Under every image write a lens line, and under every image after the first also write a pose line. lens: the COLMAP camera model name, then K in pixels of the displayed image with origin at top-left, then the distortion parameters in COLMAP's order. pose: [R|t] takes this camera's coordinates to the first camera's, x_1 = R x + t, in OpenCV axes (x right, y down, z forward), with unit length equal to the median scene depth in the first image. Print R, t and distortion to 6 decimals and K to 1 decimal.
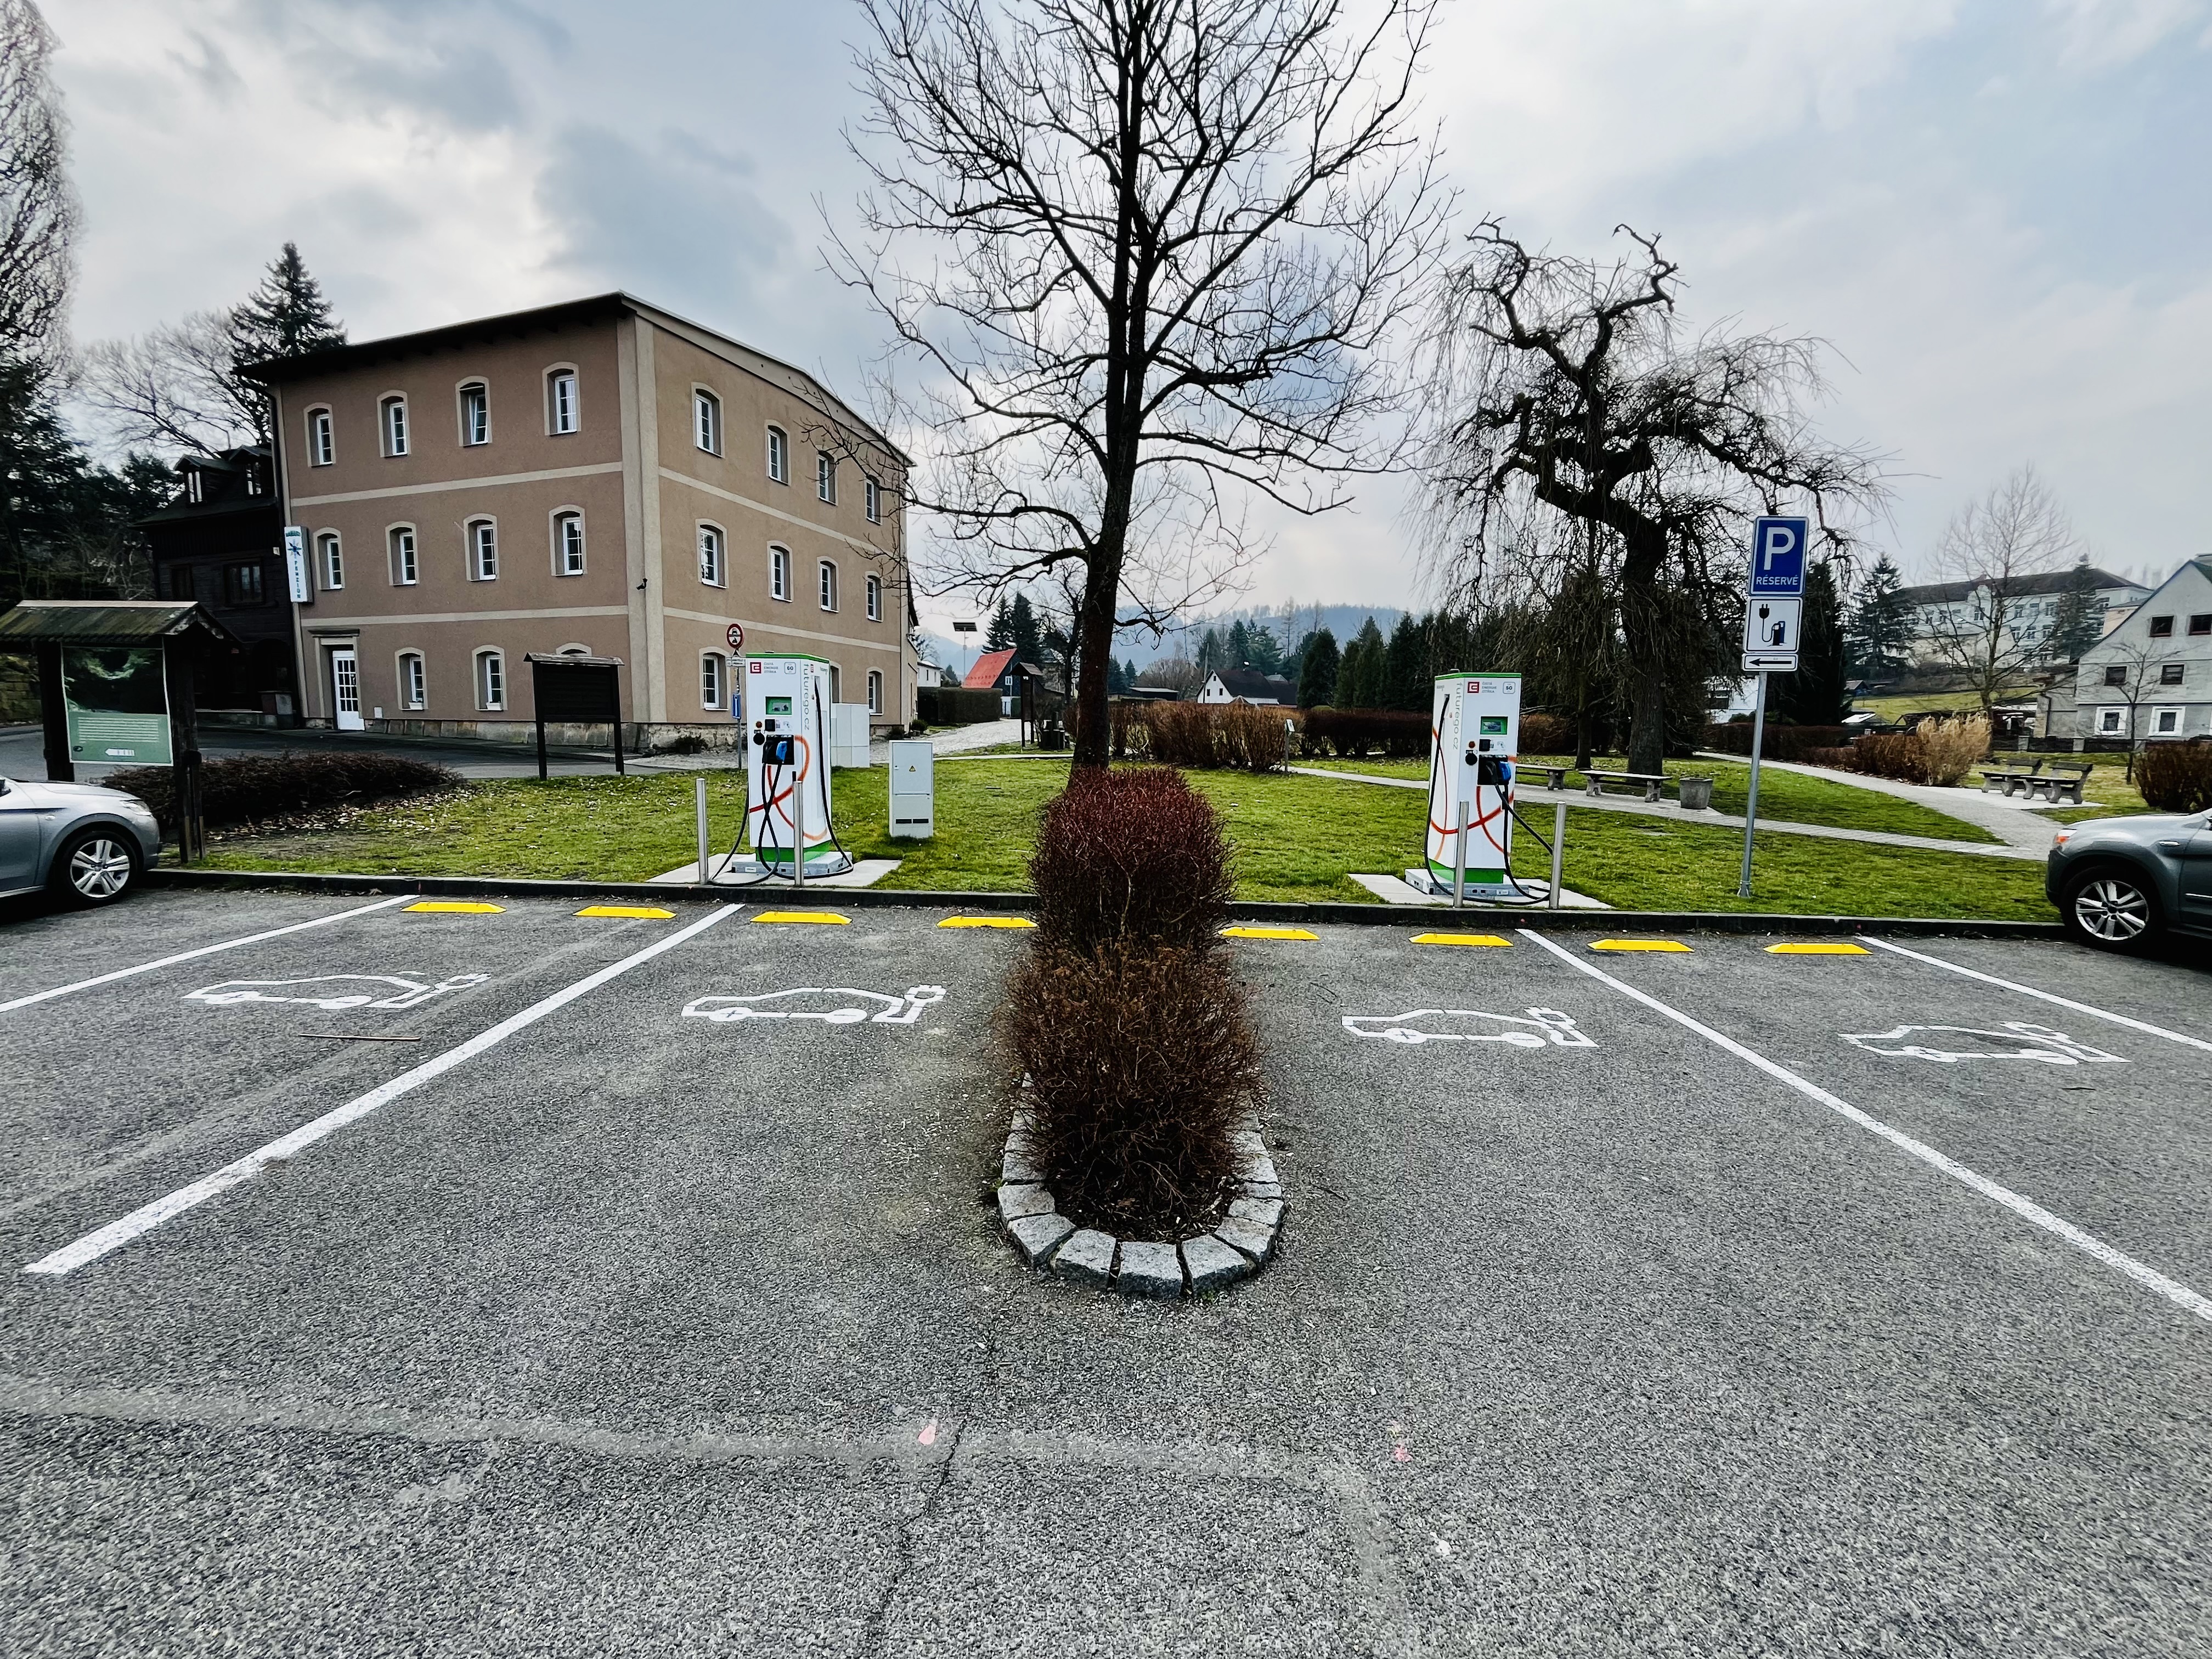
lens RADIAL K [[892.7, 0, 1102.4], [0, 892.7, 828.7], [0, 0, 1]] dist [-0.003612, -0.000756]
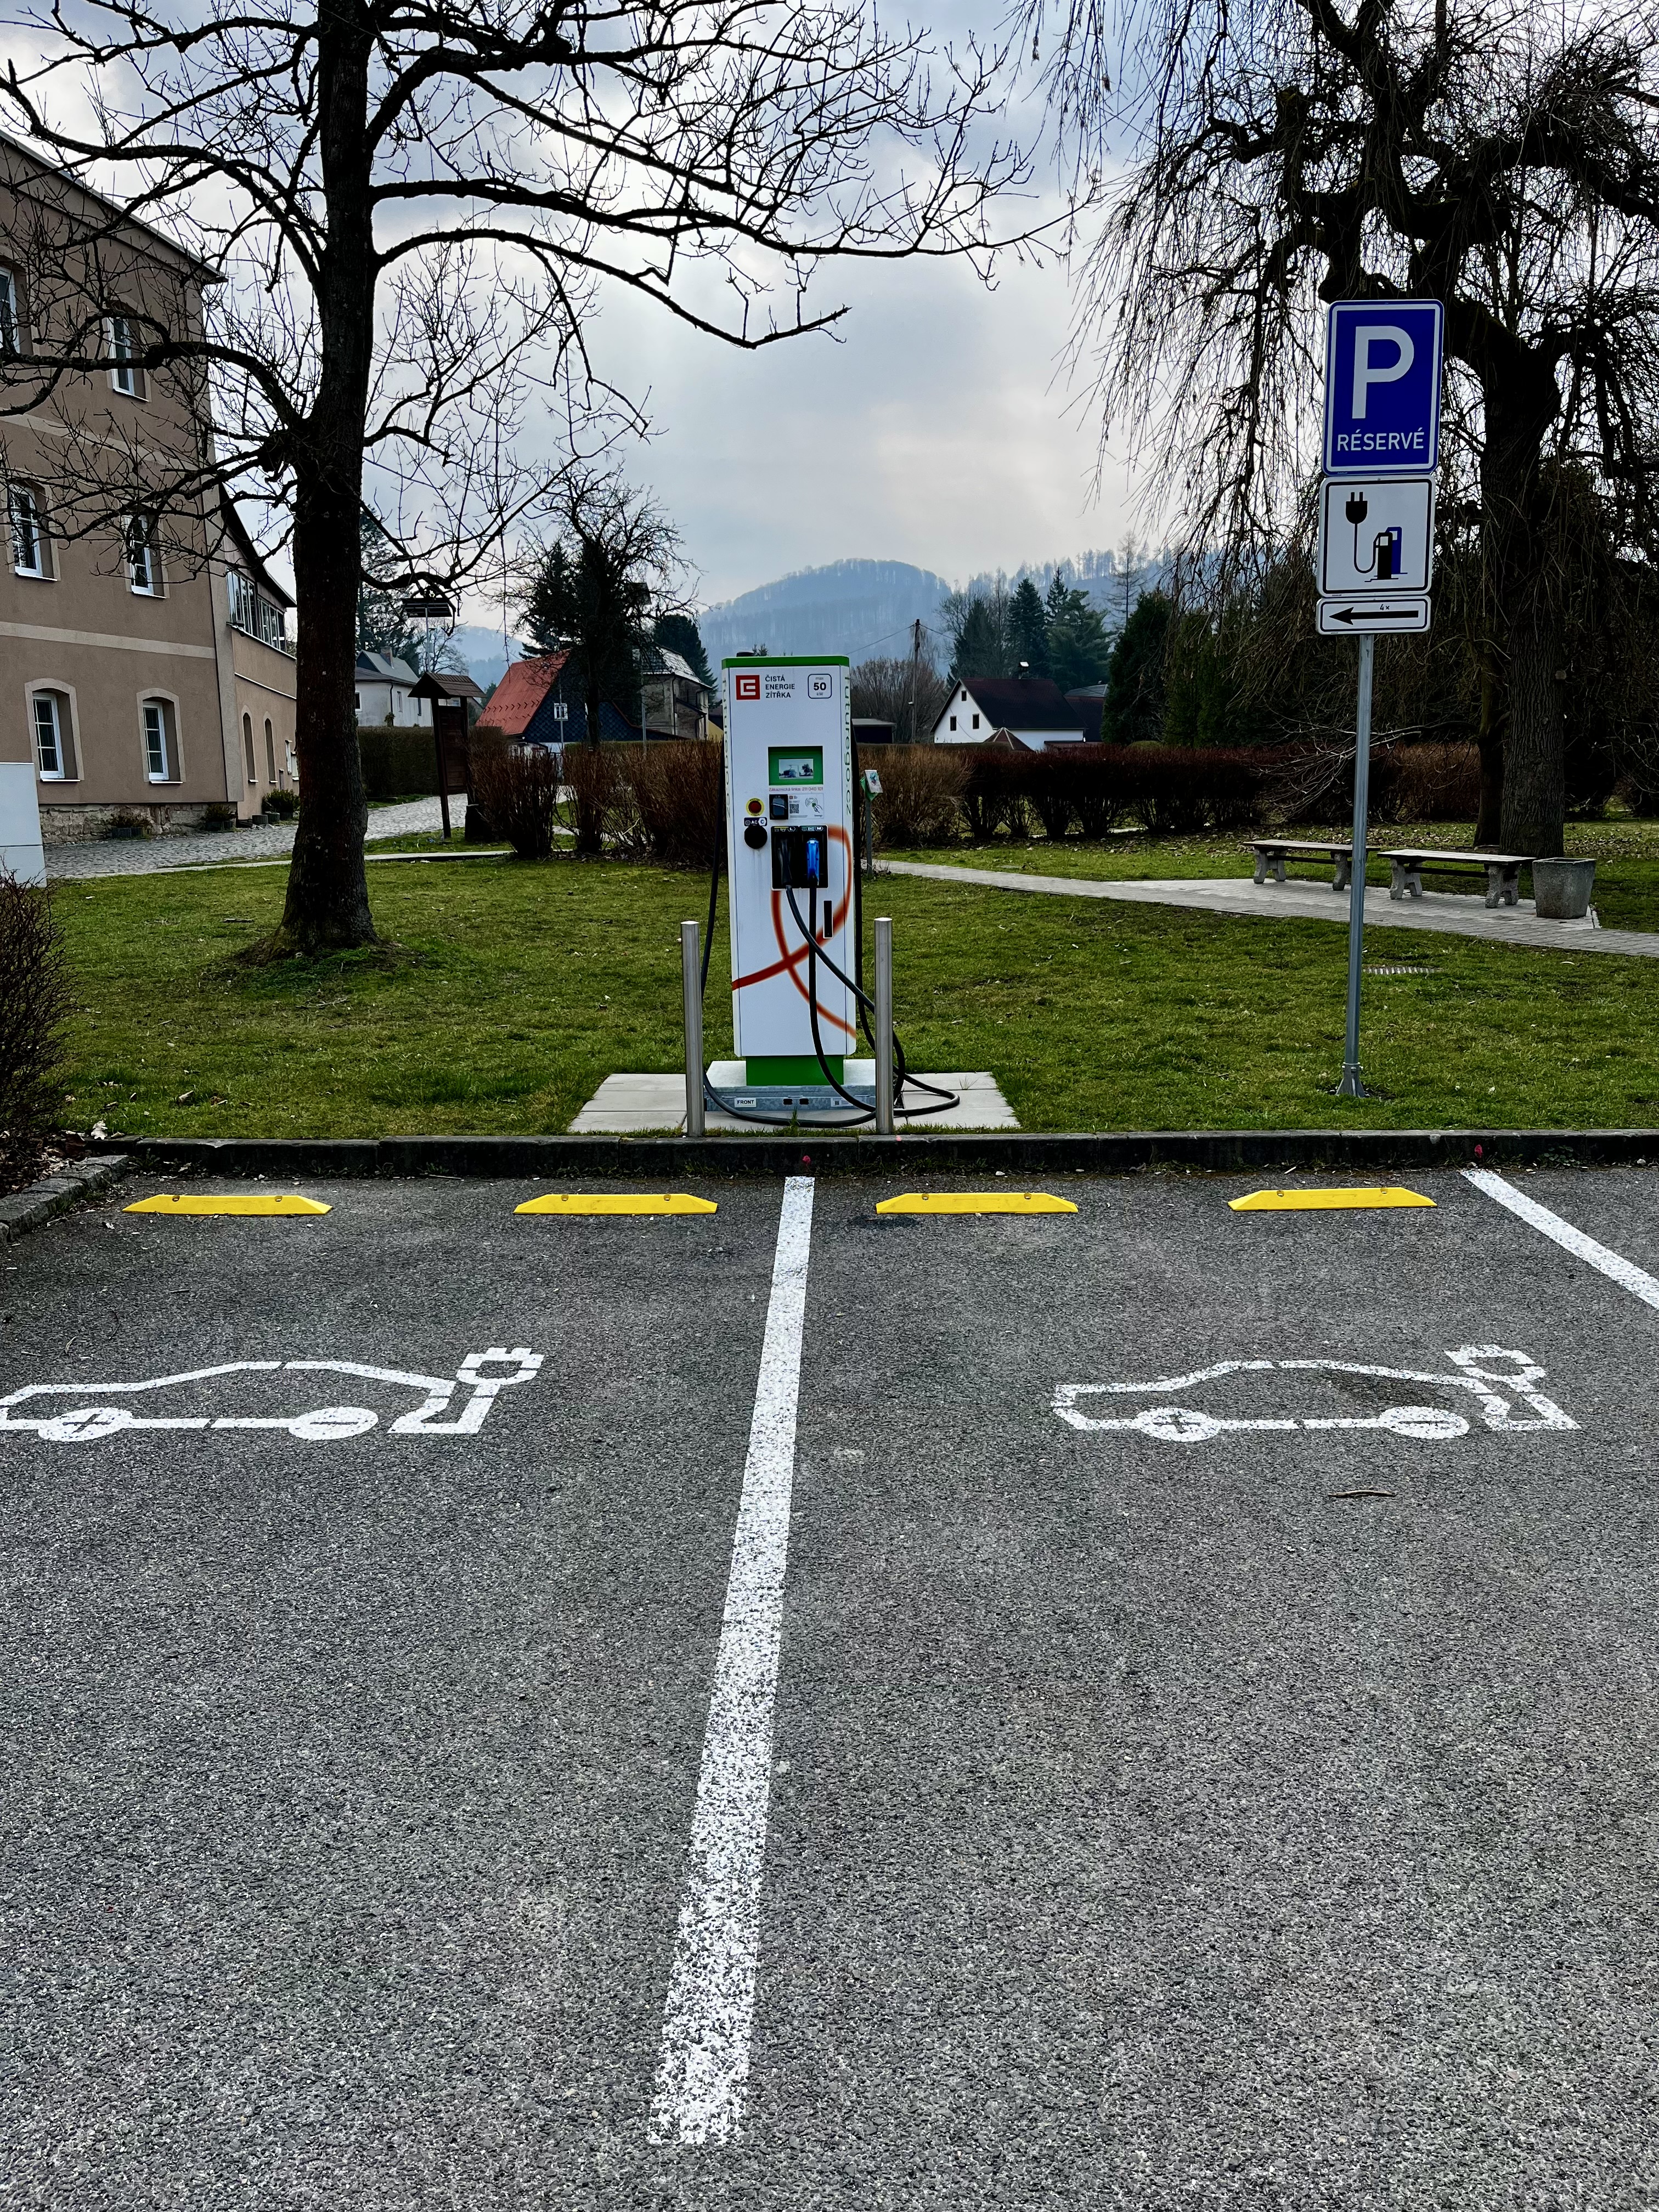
lens RADIAL K [[1654.9, 0, 830.2], [0, 1654.9, 1123.3], [0, 0, 1]] dist [0.044309, -0.062617]
pose [[0.999437, -0.032424, 0.008569, 0.435948], [0.031617, 0.996154, 0.081720, 0.006773], [-0.011186, -0.081403, 0.996618, 0.070588]]
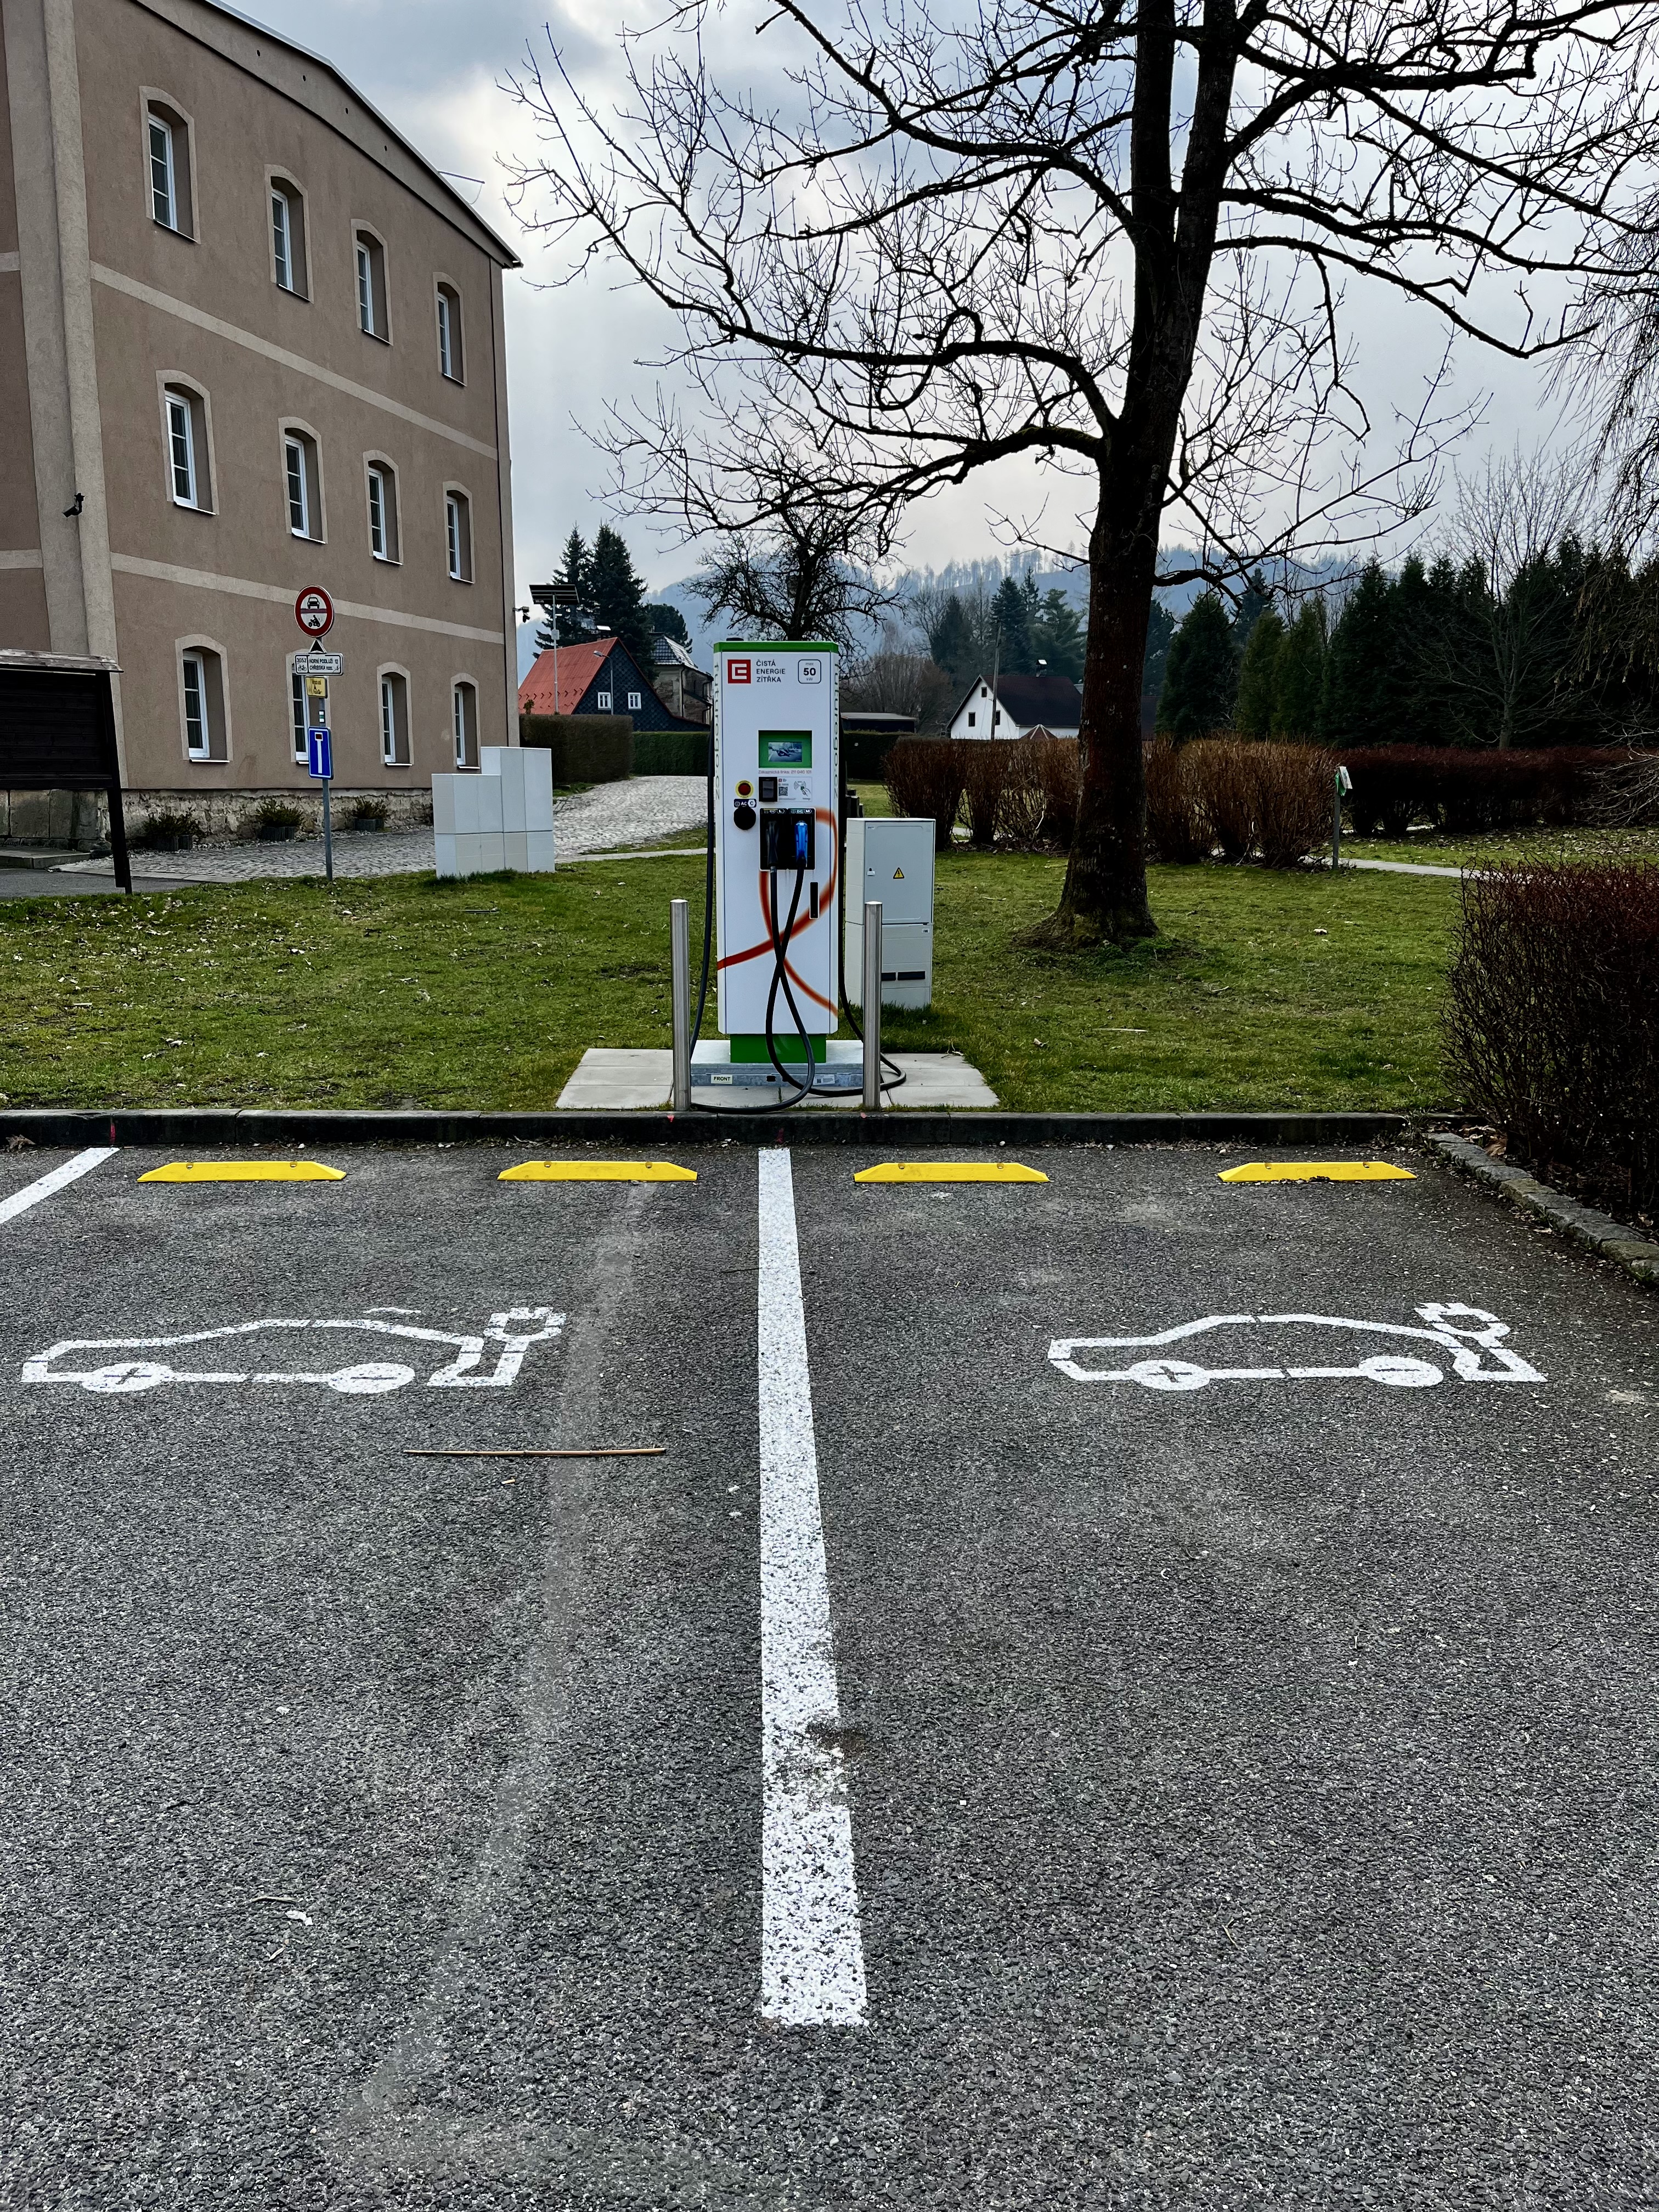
lens RADIAL K [[1654.9, 0, 825.7], [0, 1654.9, 1113.3], [0, 0, 1]] dist [0.044309, -0.062617]
pose [[0.998195, -0.025000, 0.054614, -0.392354], [0.020531, 0.996510, 0.080908, -0.009296], [-0.056446, -0.079641, 0.995224, 0.061552]]
